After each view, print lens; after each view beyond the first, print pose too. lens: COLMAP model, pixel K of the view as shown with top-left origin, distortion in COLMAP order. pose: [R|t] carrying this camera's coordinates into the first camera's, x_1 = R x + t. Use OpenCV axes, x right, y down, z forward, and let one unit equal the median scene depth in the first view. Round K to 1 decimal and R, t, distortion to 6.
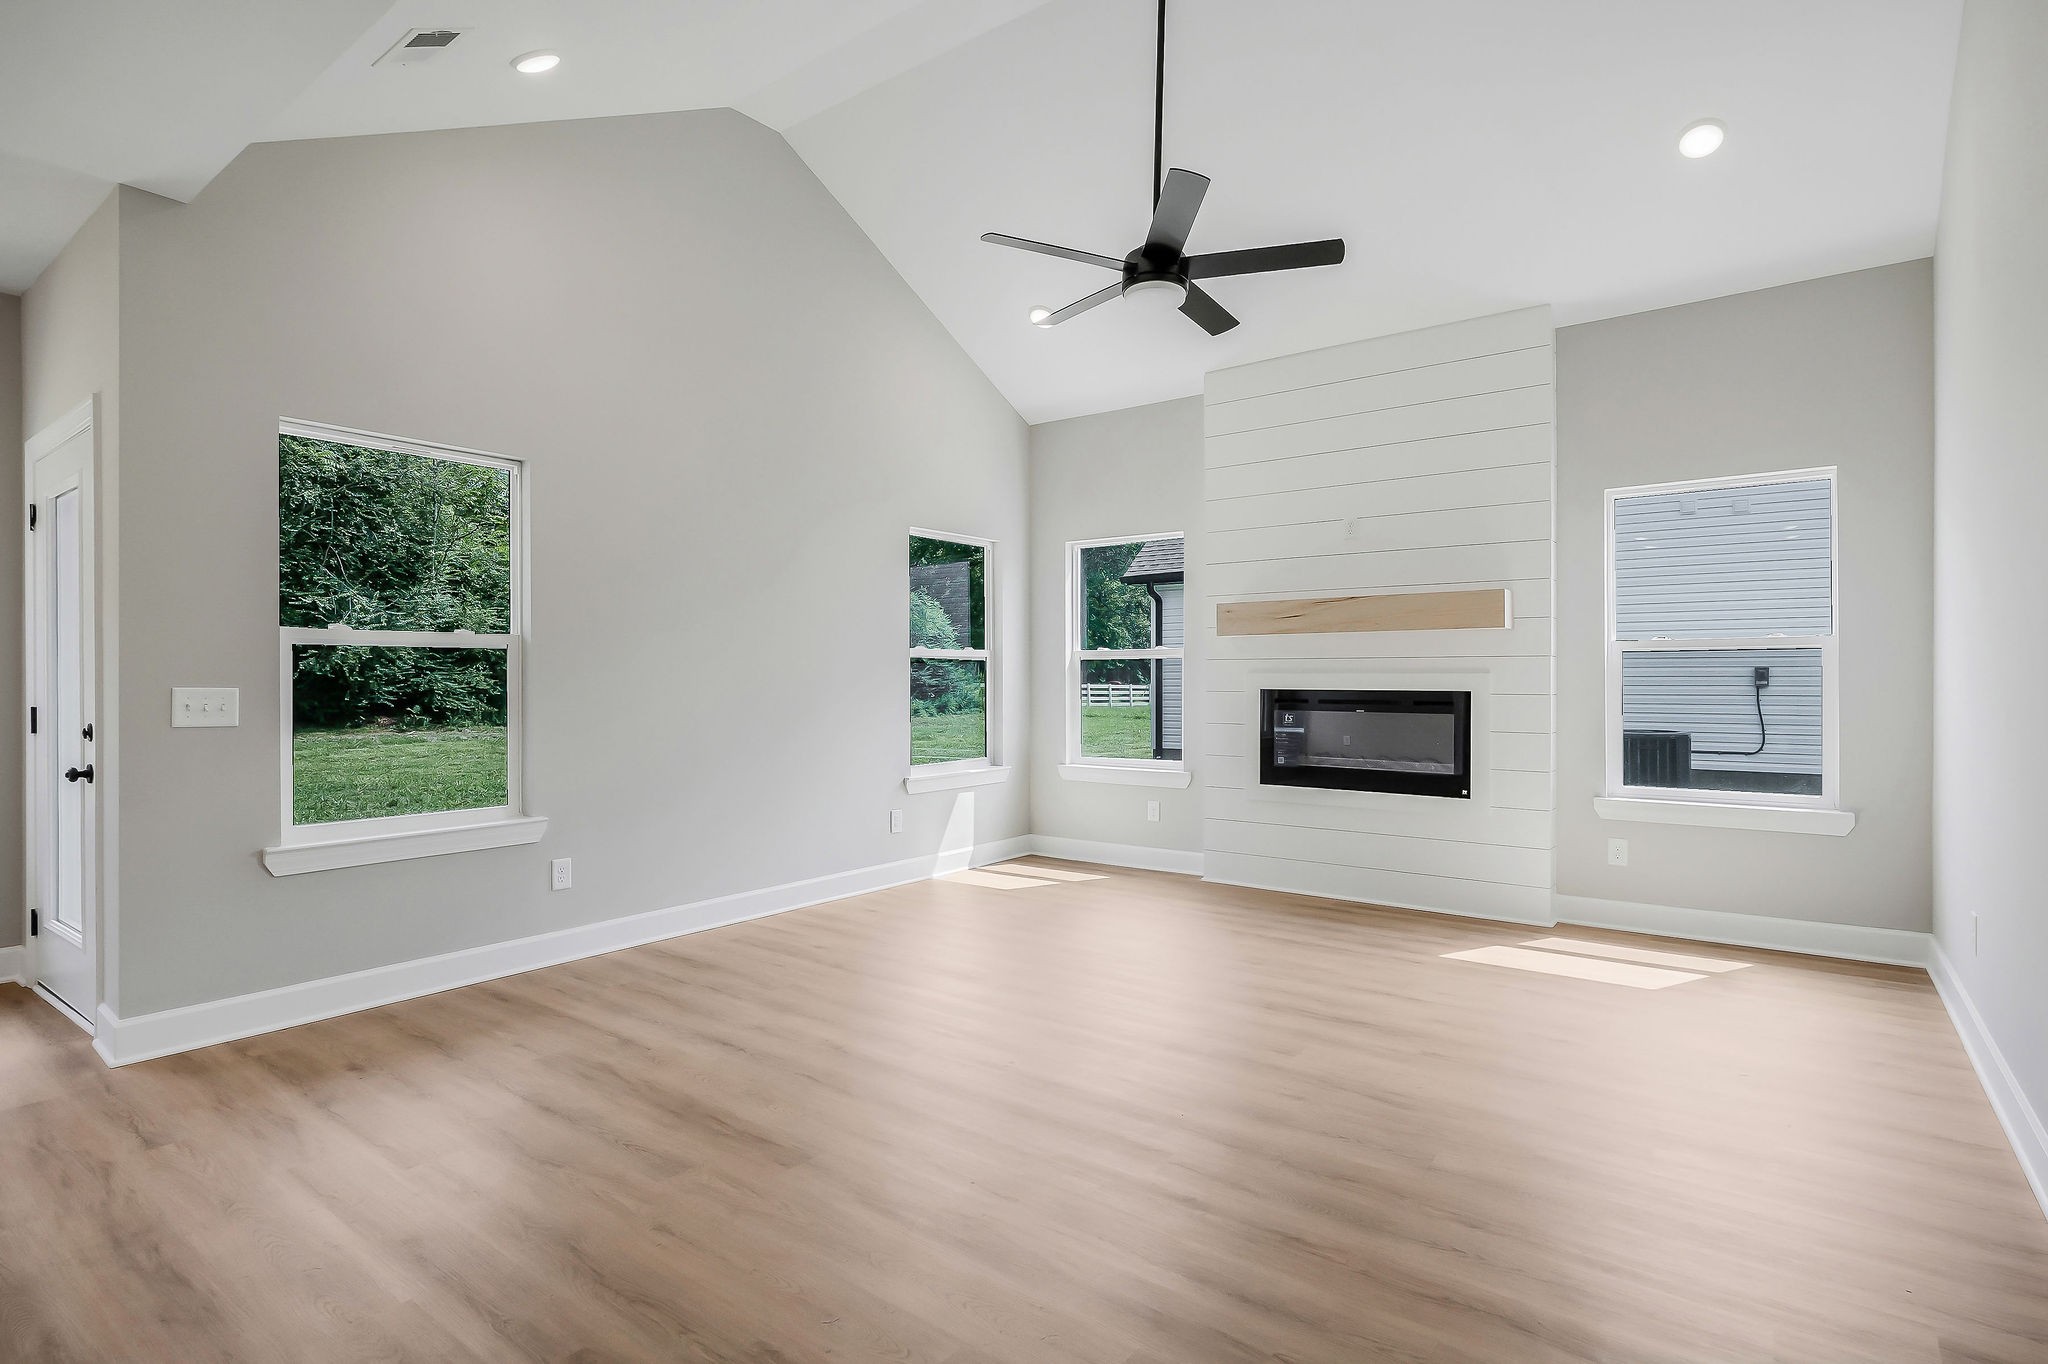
lens RADIAL K [[1060.2, 0, 1039.6], [0, 1060.2, 685.8], [0, 0, 1]] dist [-0.006383, -0.000114]
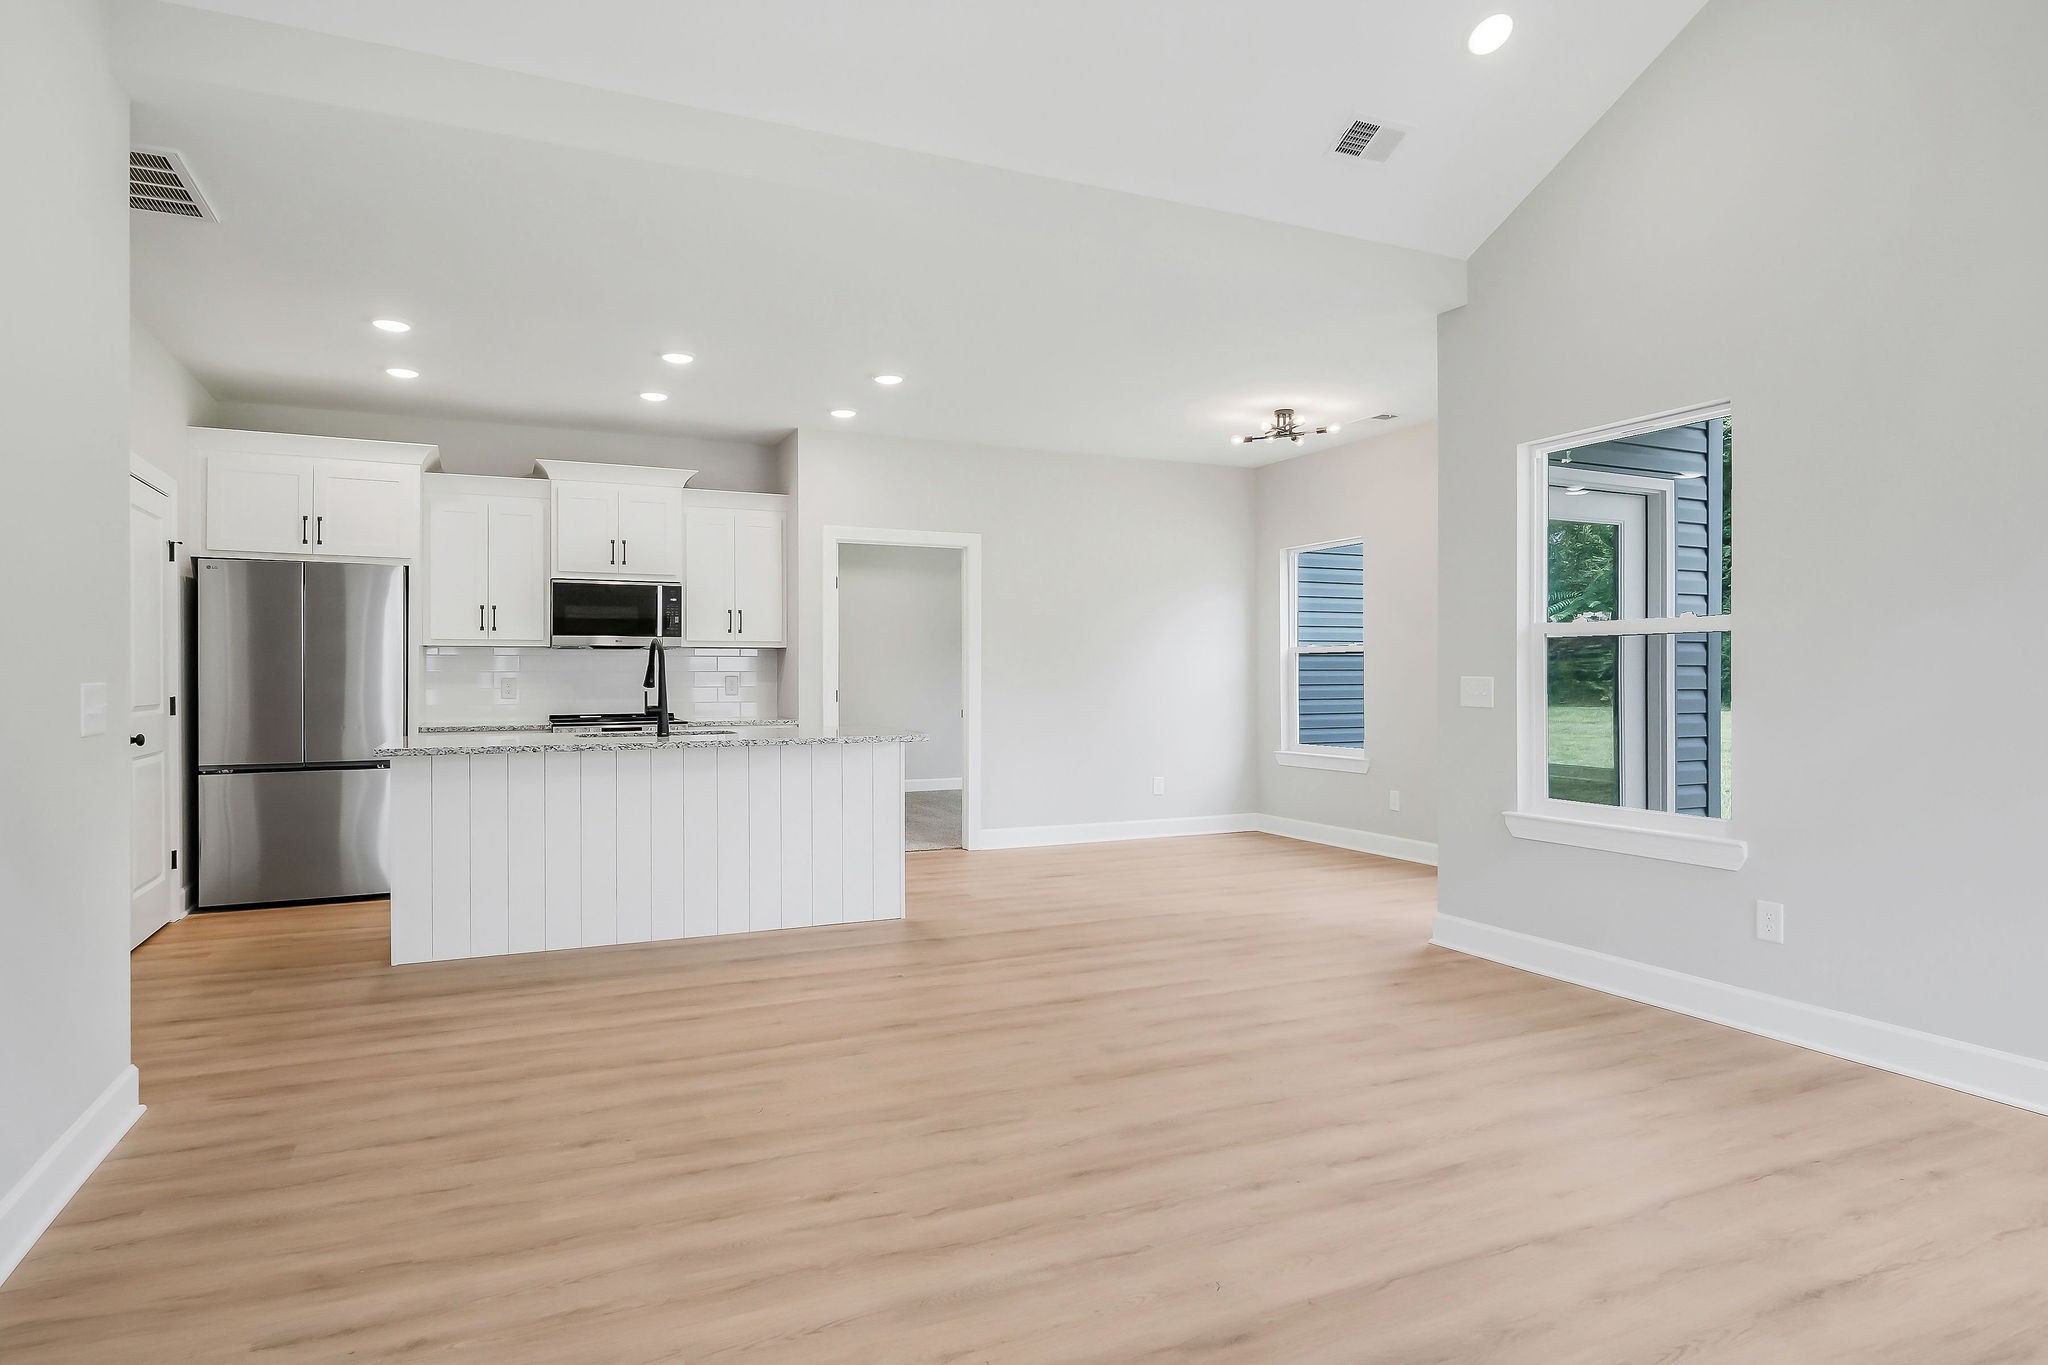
lens RADIAL K [[1139.8, 0, 1011.3], [0, 1139.8, 690.1], [0, 0, 1]] dist [-0.001671, -0.000093]
pose [[-0.485361, 0.017601, -0.874137, 0.624963], [-0.001567, 0.999778, 0.021001, -0.010253], [0.874312, 0.011563, -0.485226, 1.050476]]
